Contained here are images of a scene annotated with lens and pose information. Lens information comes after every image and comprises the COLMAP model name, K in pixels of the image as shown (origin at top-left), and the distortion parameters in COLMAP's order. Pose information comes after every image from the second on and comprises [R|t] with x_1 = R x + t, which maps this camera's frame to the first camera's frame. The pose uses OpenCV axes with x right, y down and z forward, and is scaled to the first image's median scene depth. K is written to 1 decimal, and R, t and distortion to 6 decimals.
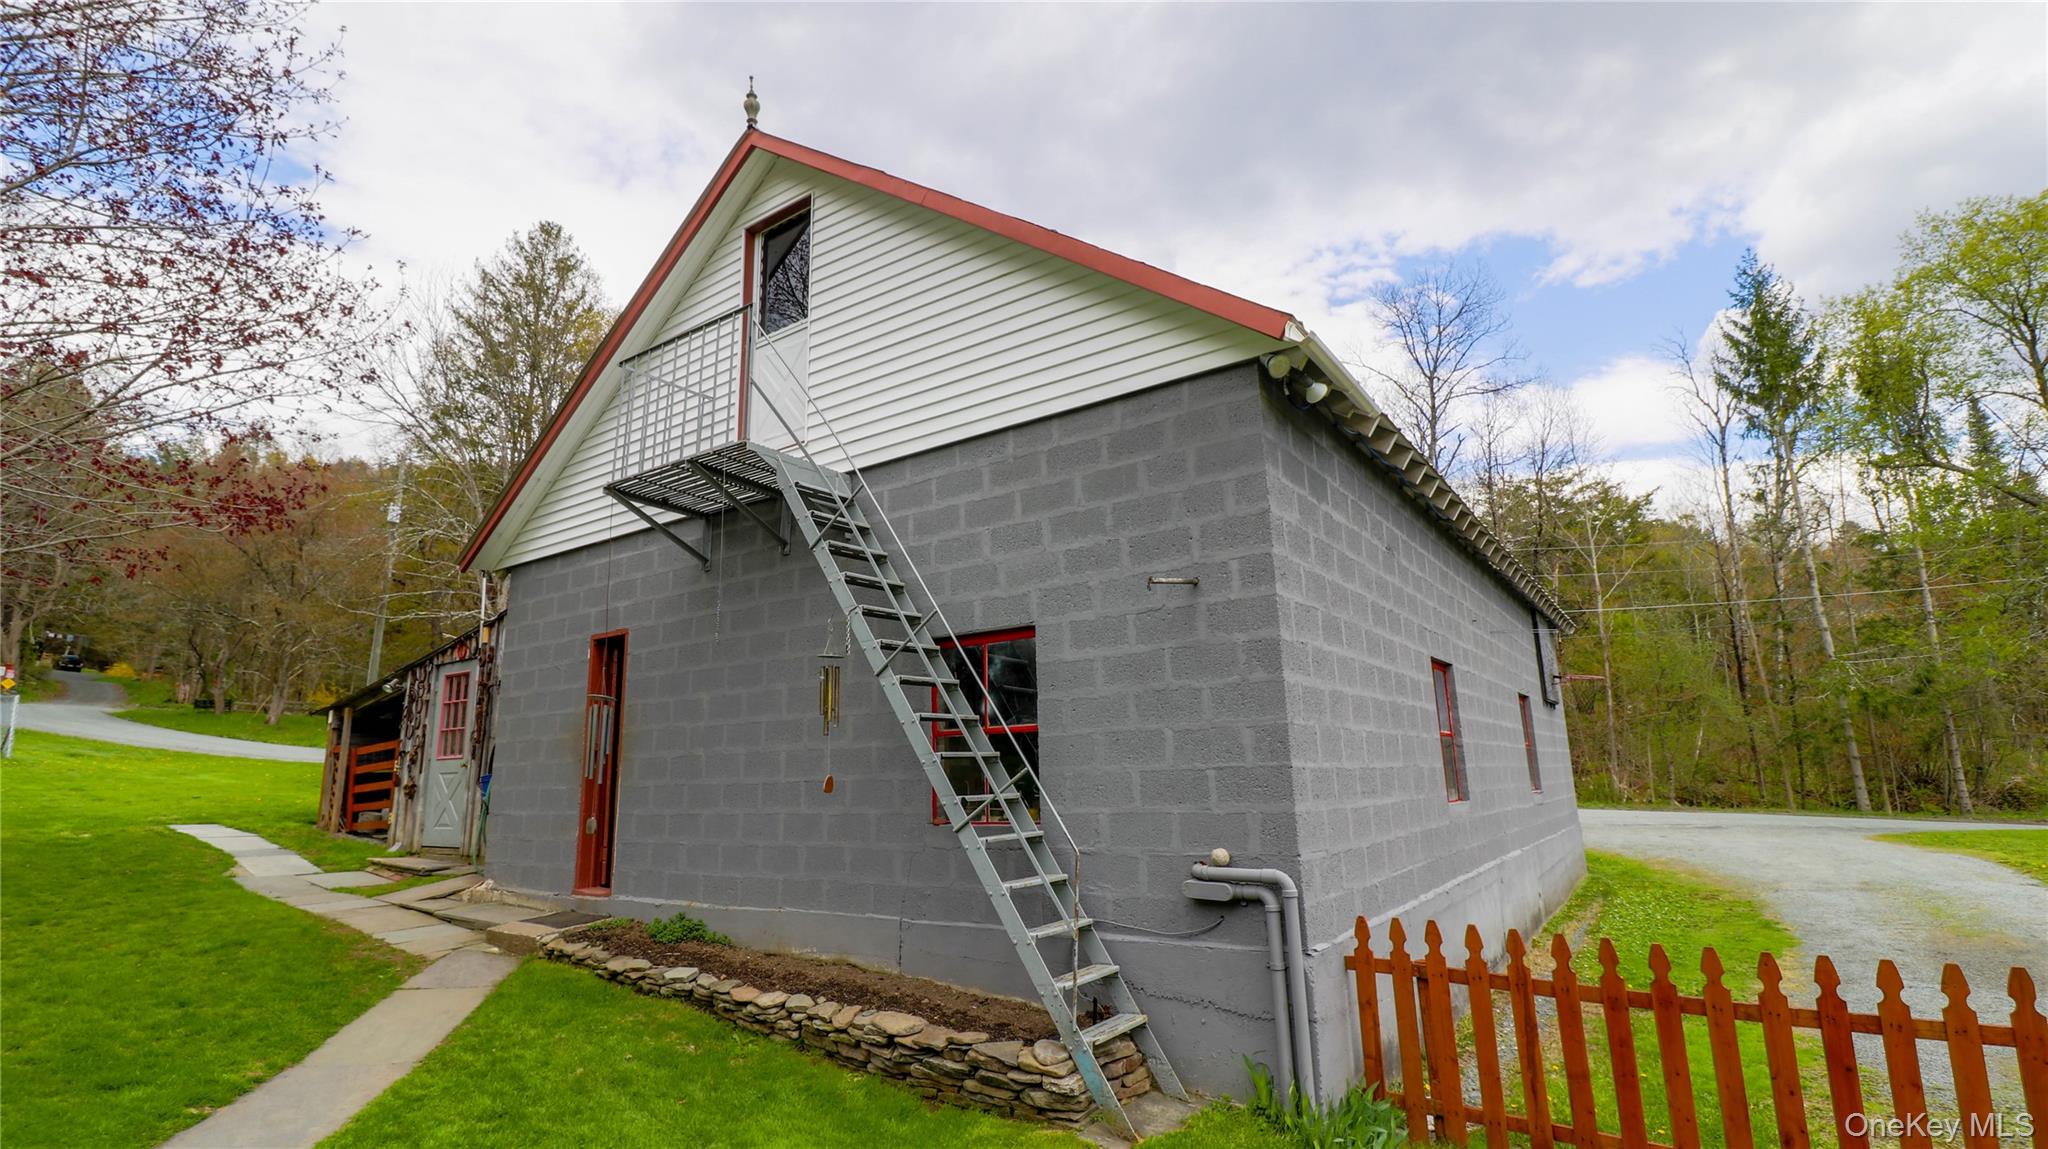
lens RADIAL K [[974.7, 0, 1018.0], [0, 974.7, 572.7], [0, 0, 1]] dist [0.002351, -0.016277]
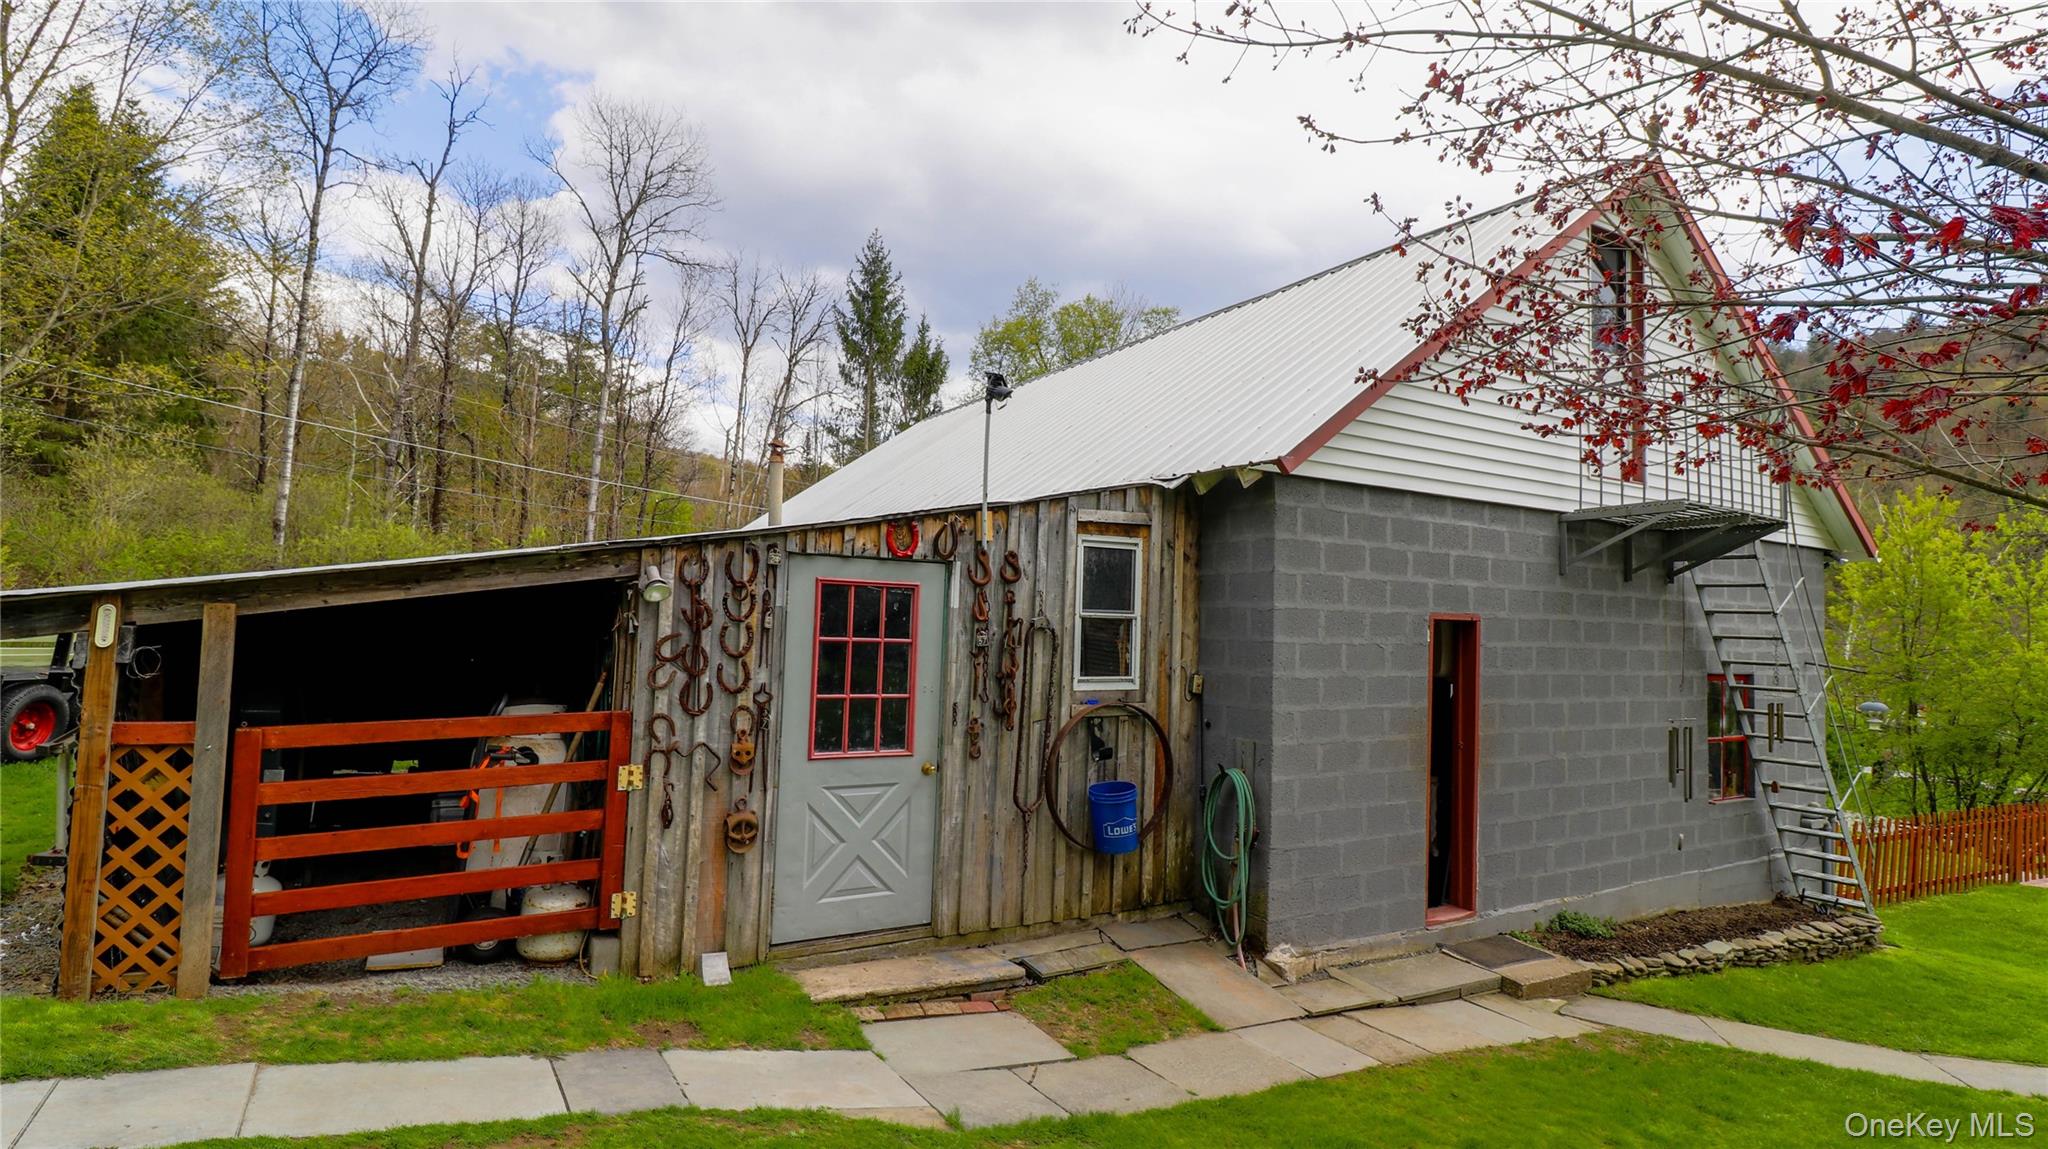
lens RADIAL K [[974.7, 0, 1018.0], [0, 974.7, 572.7], [0, 0, 1]] dist [0.002351, -0.016277]
pose [[0.429033, 0.078926, 0.899834, -1.366866], [-0.233997, 0.971881, 0.026323, 0.094286], [-0.872454, -0.221852, 0.435438, 0.998216]]
